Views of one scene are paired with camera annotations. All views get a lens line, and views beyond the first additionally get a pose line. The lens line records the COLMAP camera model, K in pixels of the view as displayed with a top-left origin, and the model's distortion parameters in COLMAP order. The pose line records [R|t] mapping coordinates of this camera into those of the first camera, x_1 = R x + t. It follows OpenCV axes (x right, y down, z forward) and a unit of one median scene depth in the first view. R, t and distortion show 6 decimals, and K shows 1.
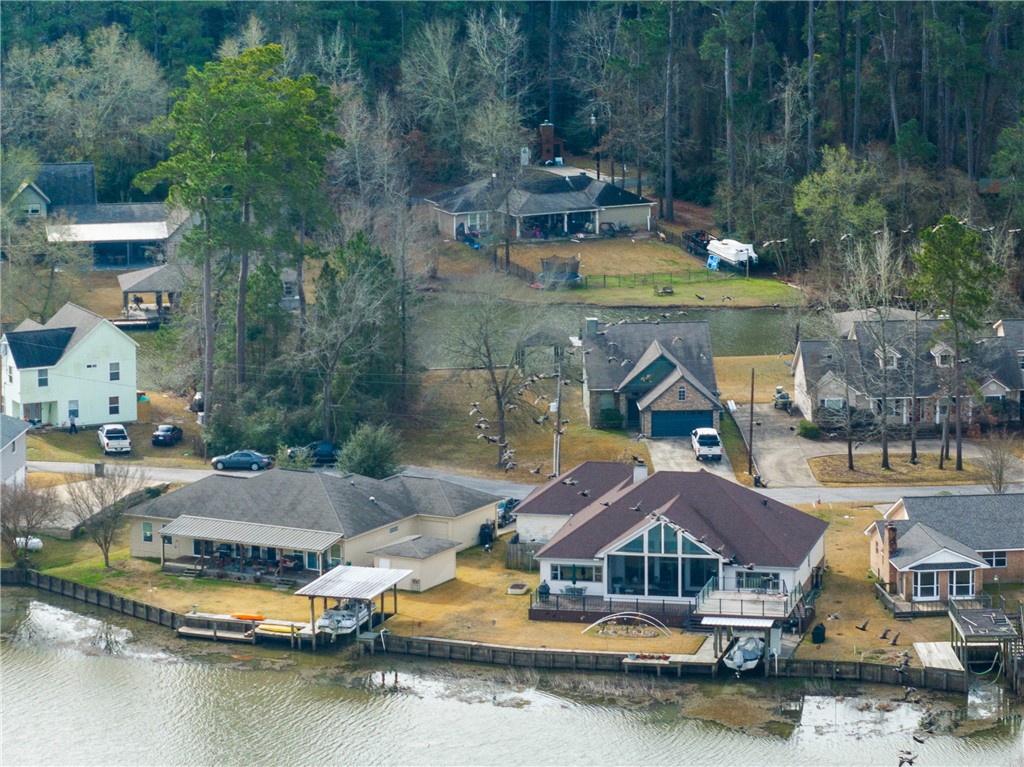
lens RADIAL K [[4953.9, 0, 511.7], [0, 4953.9, 383.2], [0, 0, 1]] dist [-0.063664, 0.000000]
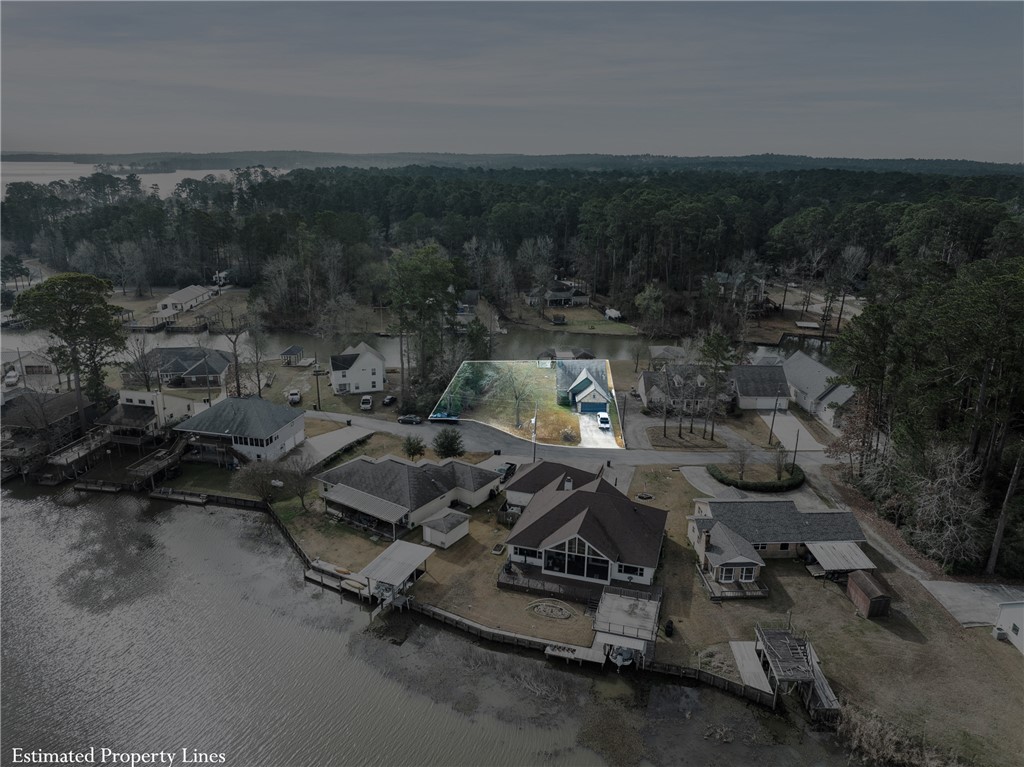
lens RADIAL K [[725.8, 0, 518.3], [0, 725.8, 385.9], [0, 0, 1]] dist [-0.023961, -0.006902]
pose [[0.996676, 0.044003, -0.068560, 0.021175], [-0.035075, 0.991362, 0.126375, -0.045864], [0.073529, -0.123551, 0.989610, 0.637657]]
